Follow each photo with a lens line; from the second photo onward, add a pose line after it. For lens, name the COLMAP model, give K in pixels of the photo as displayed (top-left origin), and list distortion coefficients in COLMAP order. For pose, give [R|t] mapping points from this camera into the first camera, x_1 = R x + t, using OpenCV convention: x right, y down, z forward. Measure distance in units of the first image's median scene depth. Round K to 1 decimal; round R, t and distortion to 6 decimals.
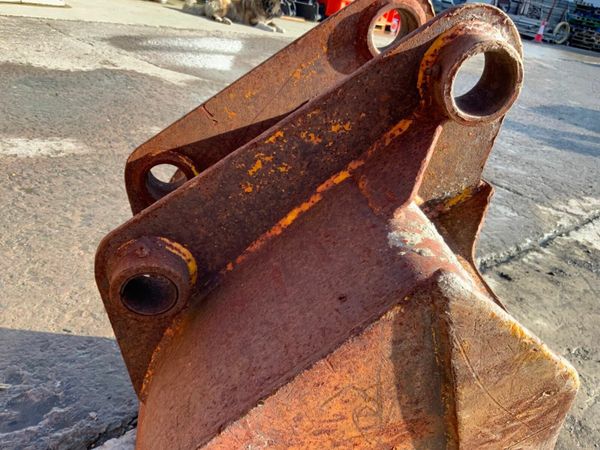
lens RADIAL K [[499.8, 0, 302.2], [0, 499.8, 226.8], [0, 0, 1]] dist [0.076420, -0.138425]
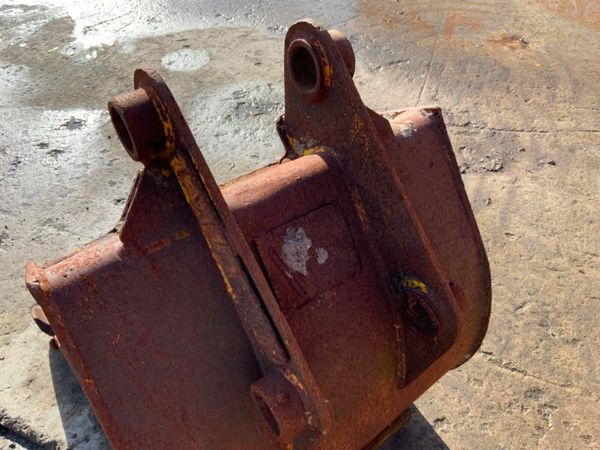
lens RADIAL K [[499.8, 0, 297.4], [0, 499.8, 224.5], [0, 0, 1]] dist [0.076420, -0.138425]
pose [[-0.429483, -0.749128, 0.504333, -0.522978], [0.367536, 0.365124, 0.855337, -1.000262], [-0.824901, 0.552713, 0.118517, 0.807694]]
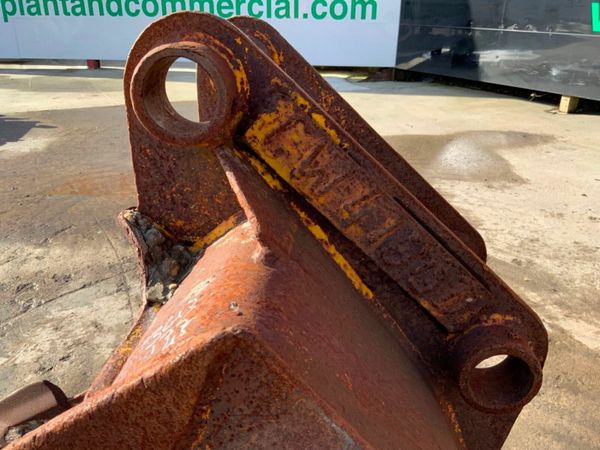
lens RADIAL K [[499.8, 0, 298.6], [0, 499.8, 221.3], [0, 0, 1]] dist [0.076420, -0.138425]
pose [[-0.950504, -0.272656, 0.148998, -0.085984], [-0.053490, 0.615968, 0.785953, -0.794282], [-0.306073, 0.739082, -0.600064, 1.473166]]
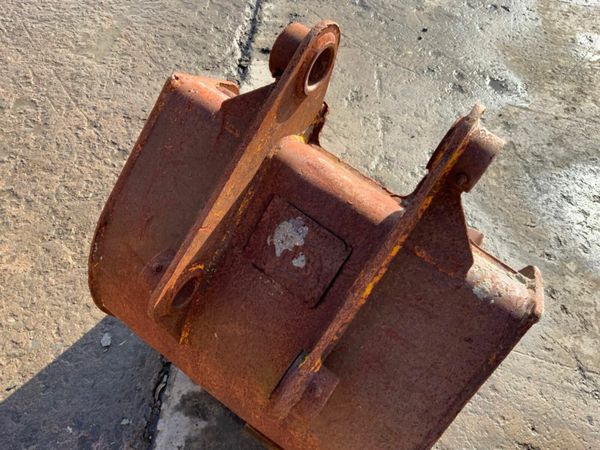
lens RADIAL K [[499.8, 0, 298.7], [0, 499.8, 222.4], [0, 0, 1]] dist [0.076420, -0.138425]
pose [[0.719790, -0.608548, 0.334023, -0.383232], [0.323443, 0.719743, 0.614292, -0.799489], [-0.614237, -0.334124, 0.714894, 0.179706]]
